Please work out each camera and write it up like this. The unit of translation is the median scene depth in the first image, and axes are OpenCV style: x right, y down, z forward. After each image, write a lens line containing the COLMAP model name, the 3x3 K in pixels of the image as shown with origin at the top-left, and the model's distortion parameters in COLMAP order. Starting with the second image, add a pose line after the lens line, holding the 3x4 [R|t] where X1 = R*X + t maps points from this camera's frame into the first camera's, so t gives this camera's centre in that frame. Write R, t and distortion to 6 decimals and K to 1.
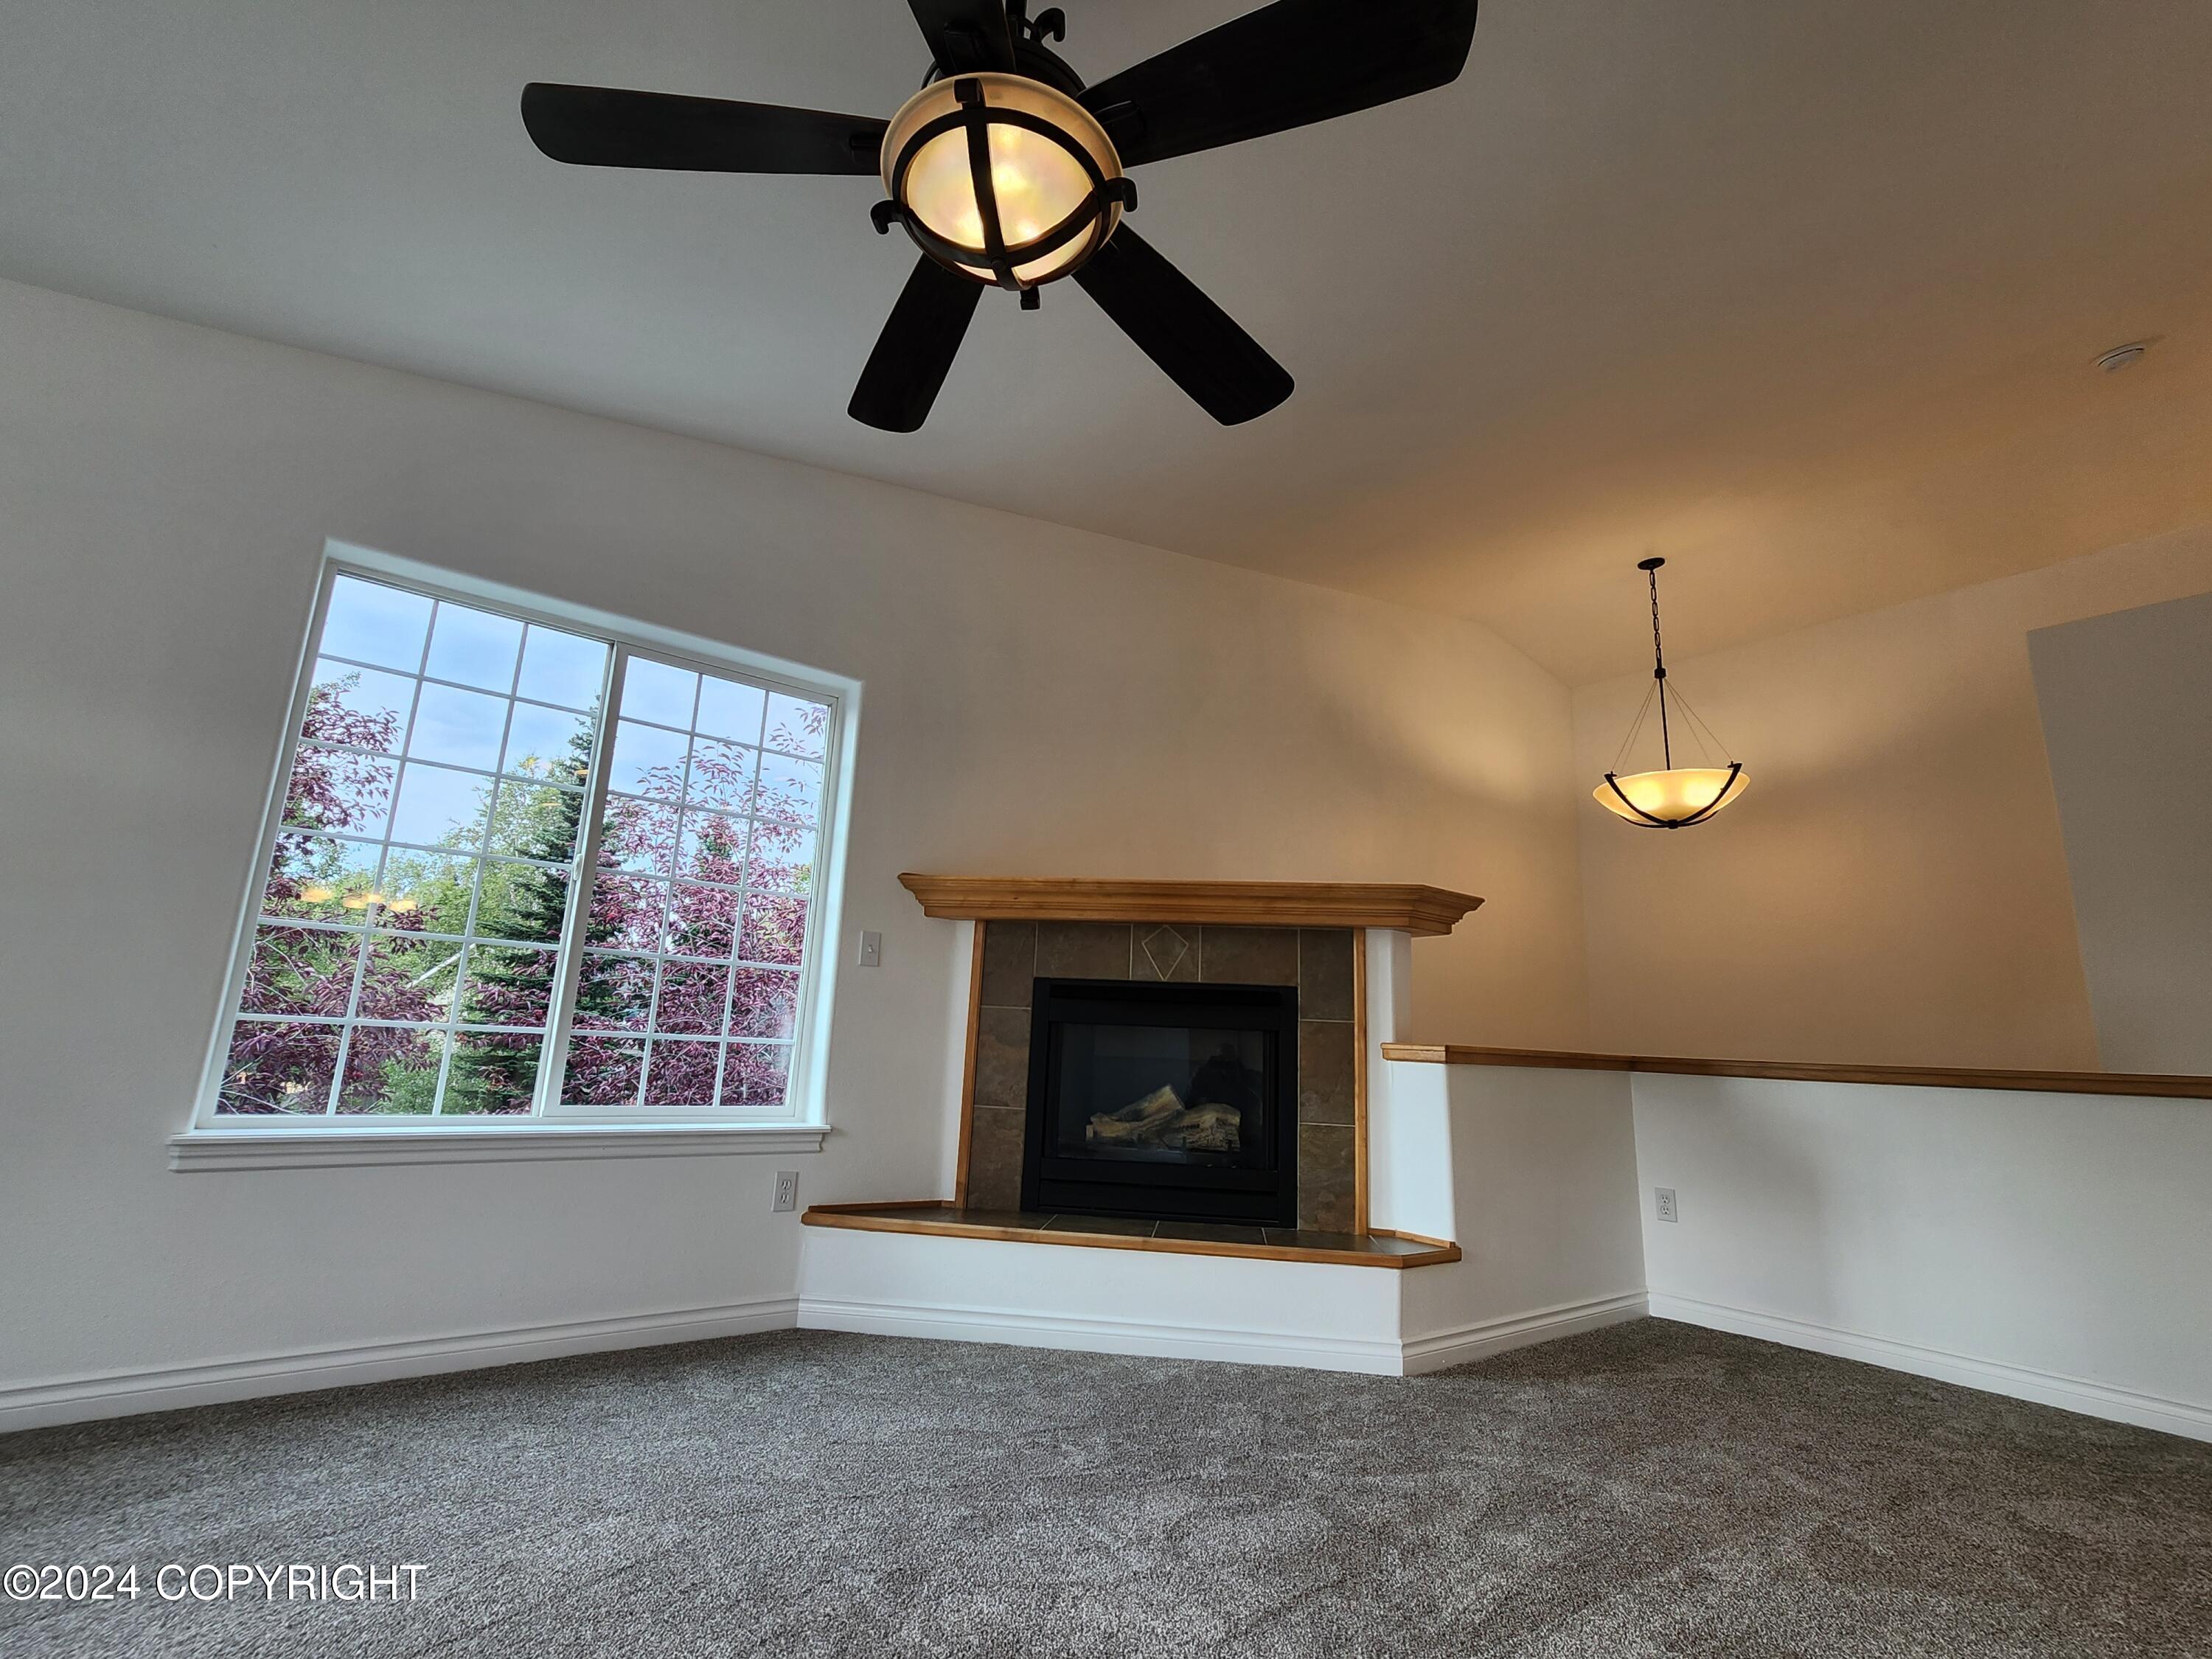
lens RADIAL K [[1004.7, 0, 1103.9], [0, 1004.7, 828.2], [0, 0, 1]] dist [-0.003583, 0.003204]
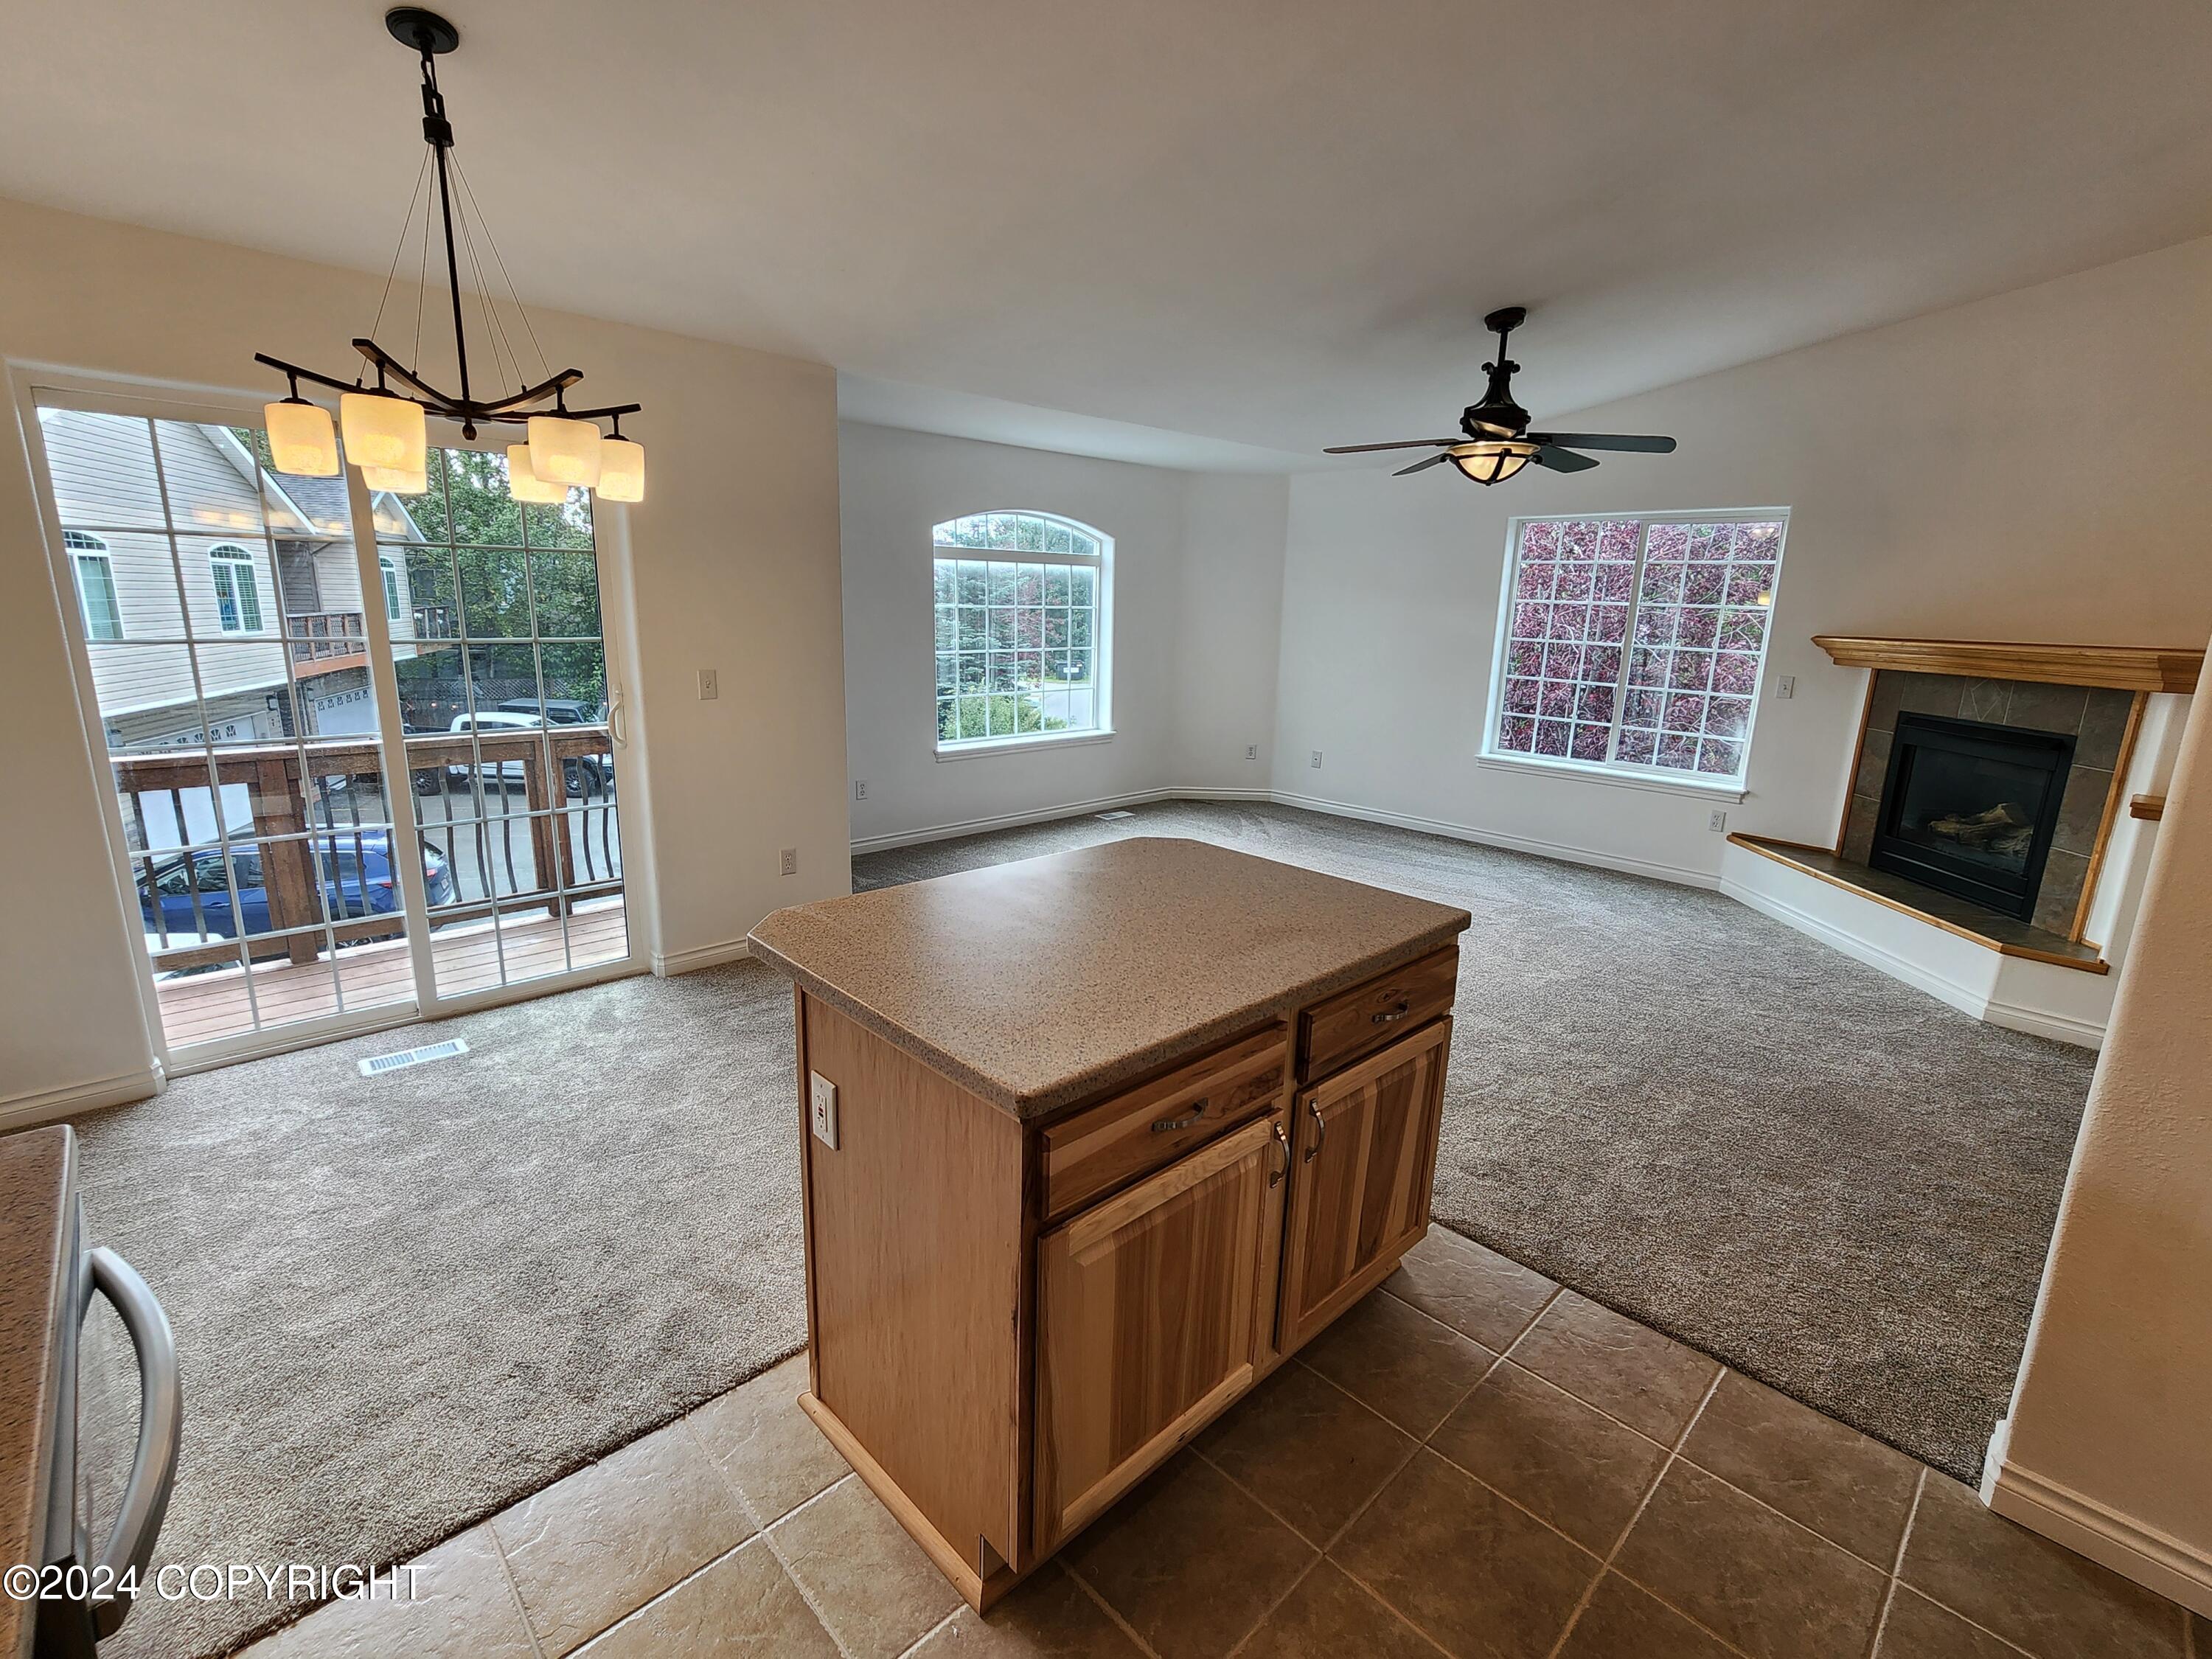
lens RADIAL K [[1004.7, 0, 1106.7], [0, 1004.7, 822.2], [0, 0, 1]] dist [-0.003583, 0.003204]
pose [[0.100446, 0.176775, -0.979112, 1.245337], [0.191888, 0.962172, 0.193402, -0.186721], [0.976263, -0.207307, 0.062726, -0.183829]]
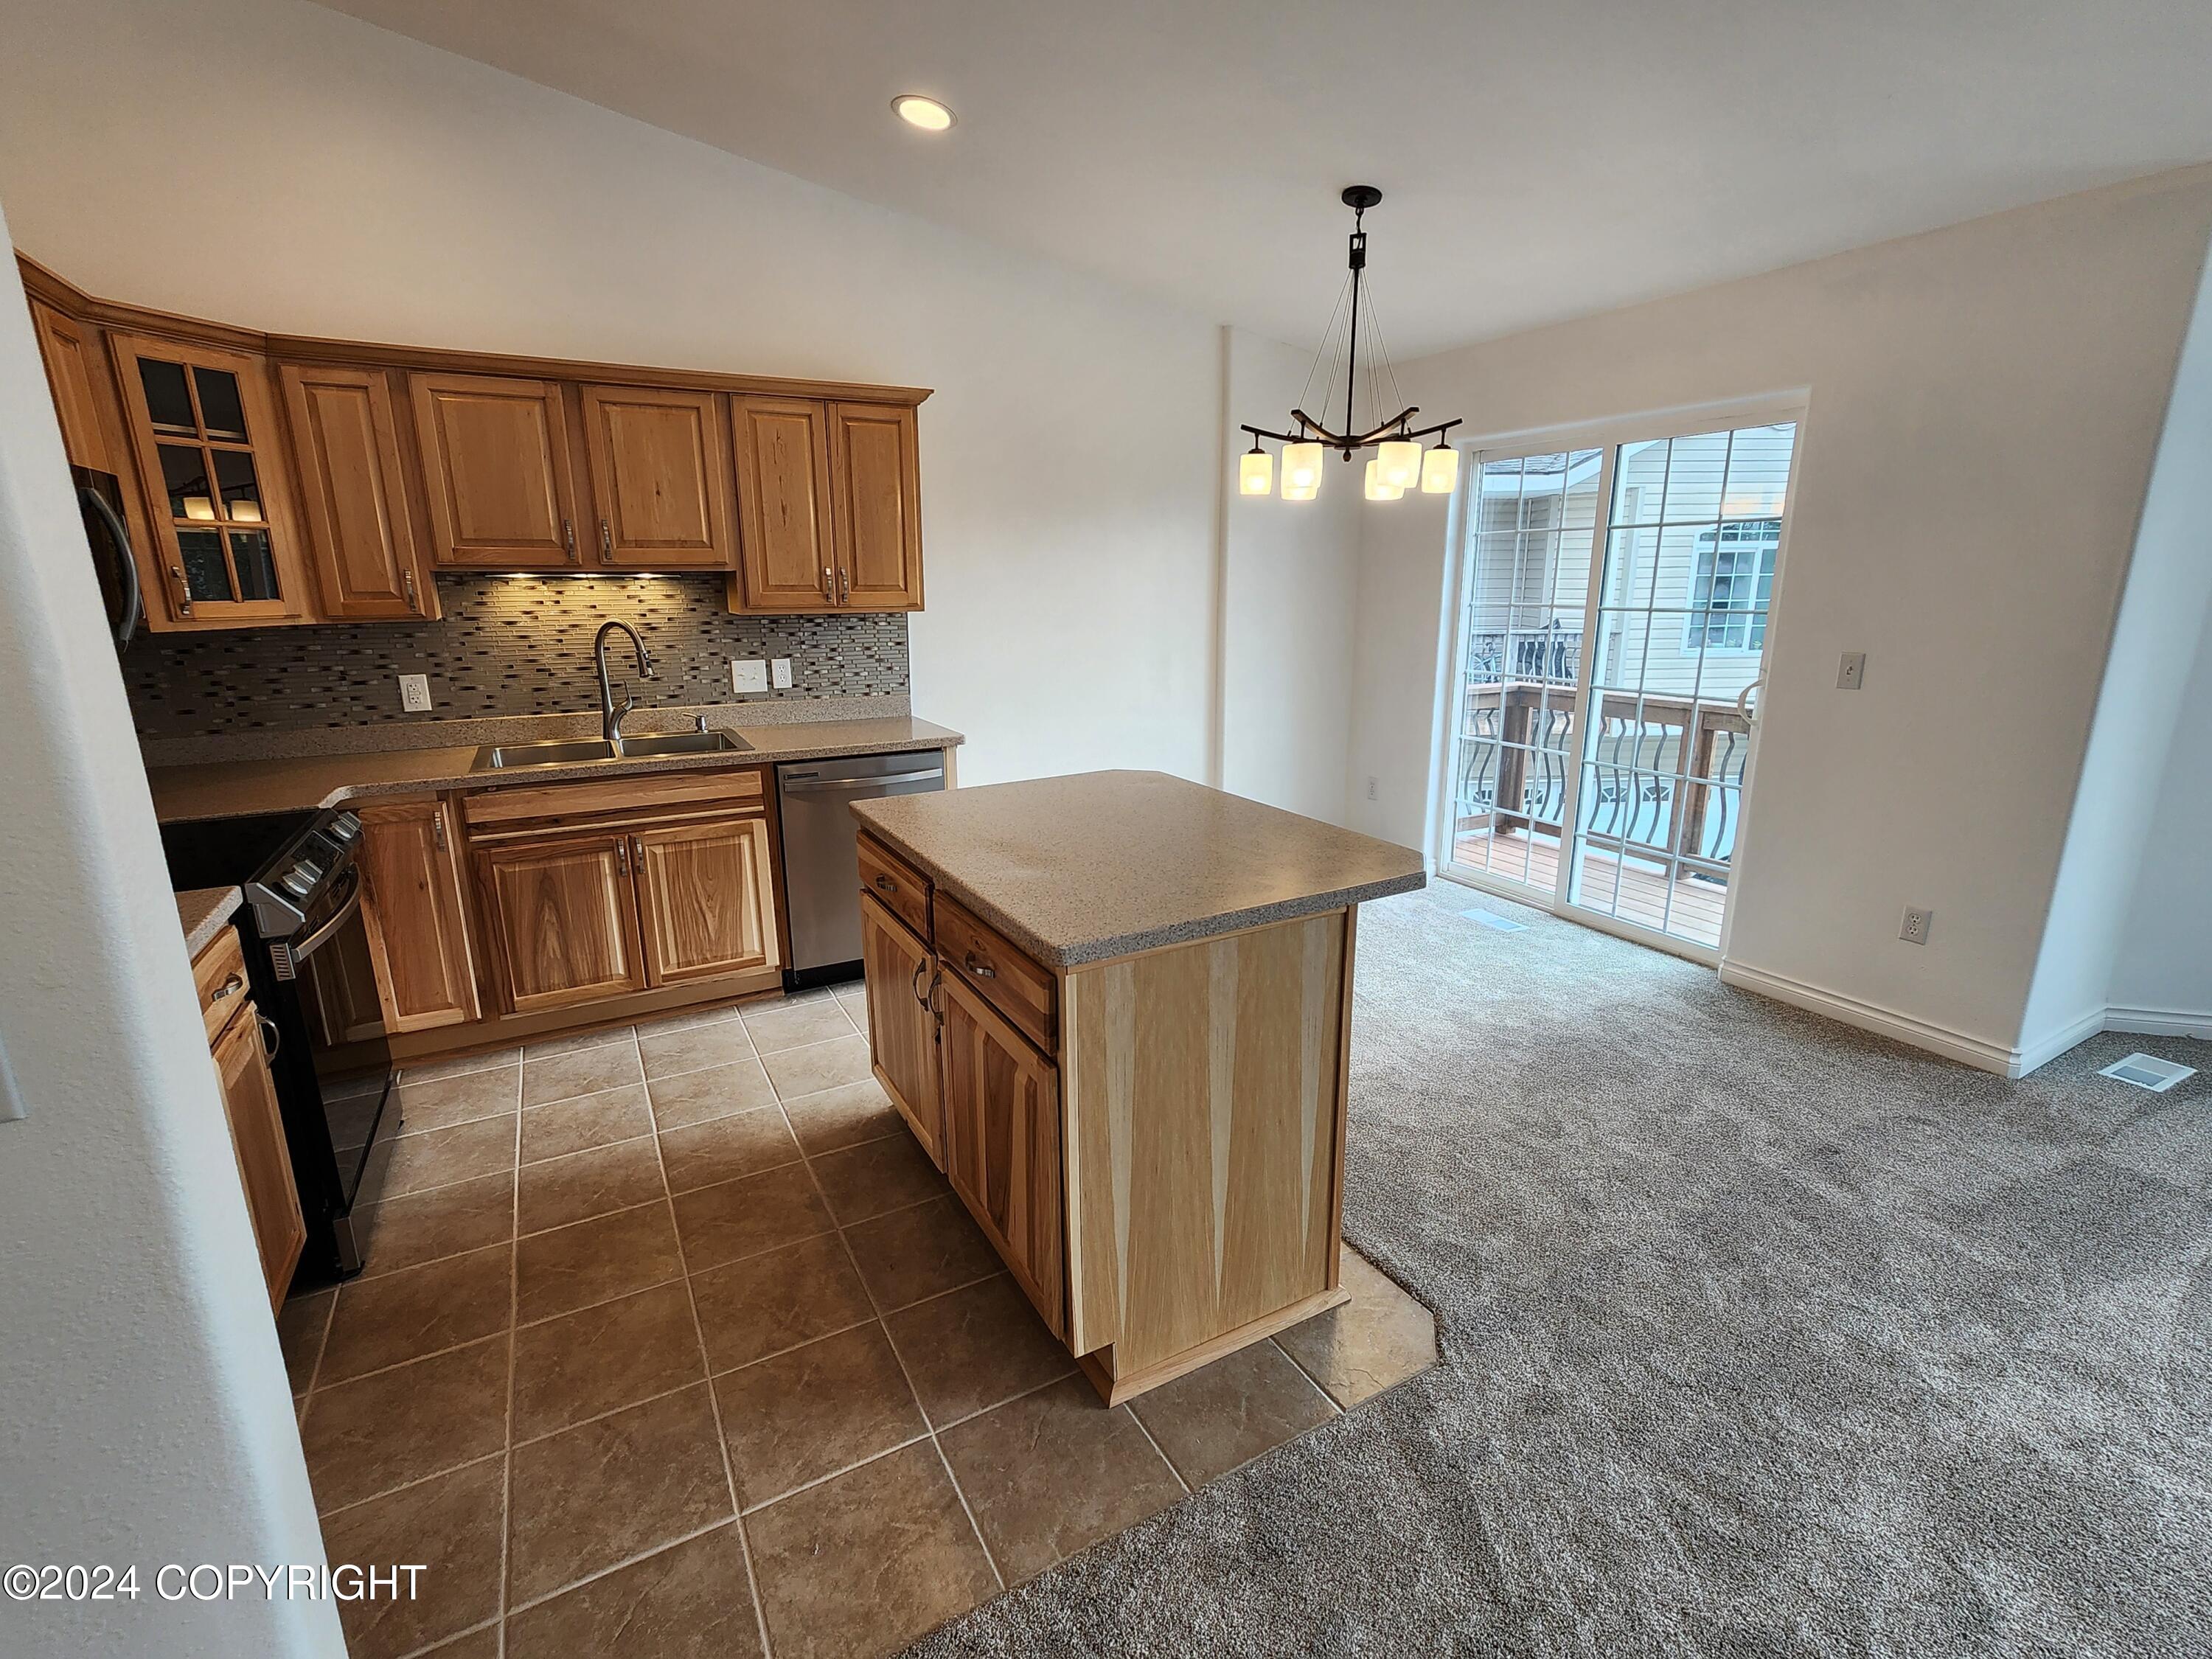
lens RADIAL K [[1004.7, 0, 1106.2], [0, 1004.7, 828.3], [0, 0, 1]] dist [-0.003583, 0.003204]
pose [[-0.986929, -0.070185, 0.145071, 0.563774], [-0.065764, 0.997219, 0.035053, -0.045449], [-0.147128, 0.025054, -0.988800, 0.520537]]
